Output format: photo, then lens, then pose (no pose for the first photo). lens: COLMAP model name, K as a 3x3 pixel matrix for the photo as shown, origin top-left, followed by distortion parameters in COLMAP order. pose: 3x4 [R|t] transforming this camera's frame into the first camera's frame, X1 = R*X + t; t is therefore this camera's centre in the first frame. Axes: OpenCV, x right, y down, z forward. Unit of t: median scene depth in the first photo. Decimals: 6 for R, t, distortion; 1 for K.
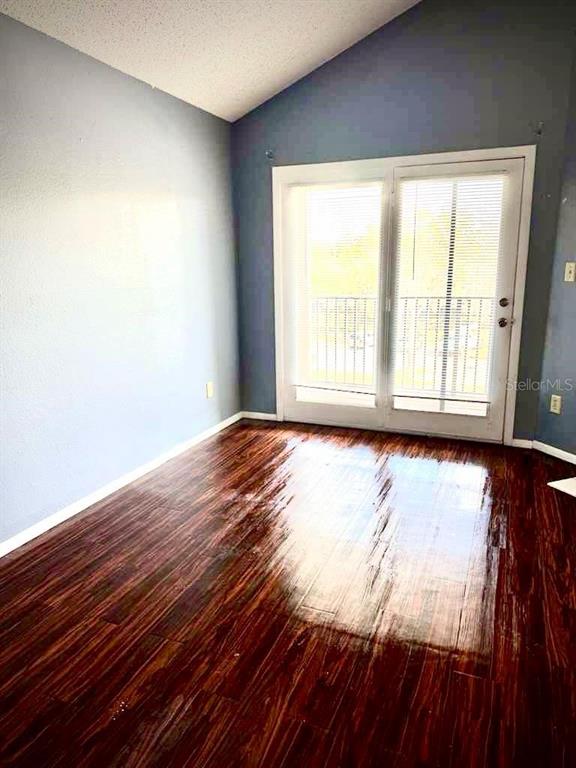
lens RADIAL K [[530.4, 0, 288.3], [0, 530.4, 387.6], [0, 0, 1]] dist [0.004406, -0.033395]
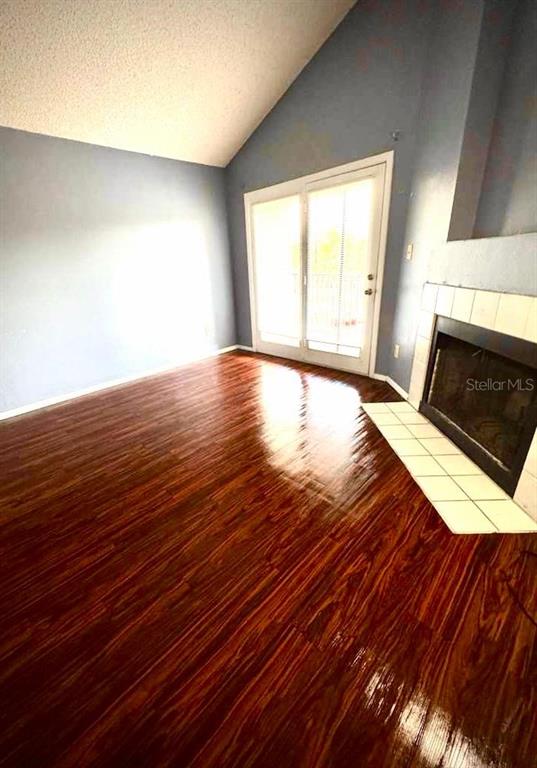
lens RADIAL K [[304.4, 0, 265.4], [0, 304.4, 387.0], [0, 0, 1]] dist [-0.016542, -0.000114]
pose [[0.920433, 0.111134, -0.374770, 0.533306], [-0.046049, 0.982886, 0.178369, -0.004218], [0.388179, -0.146919, 0.909798, 0.122310]]
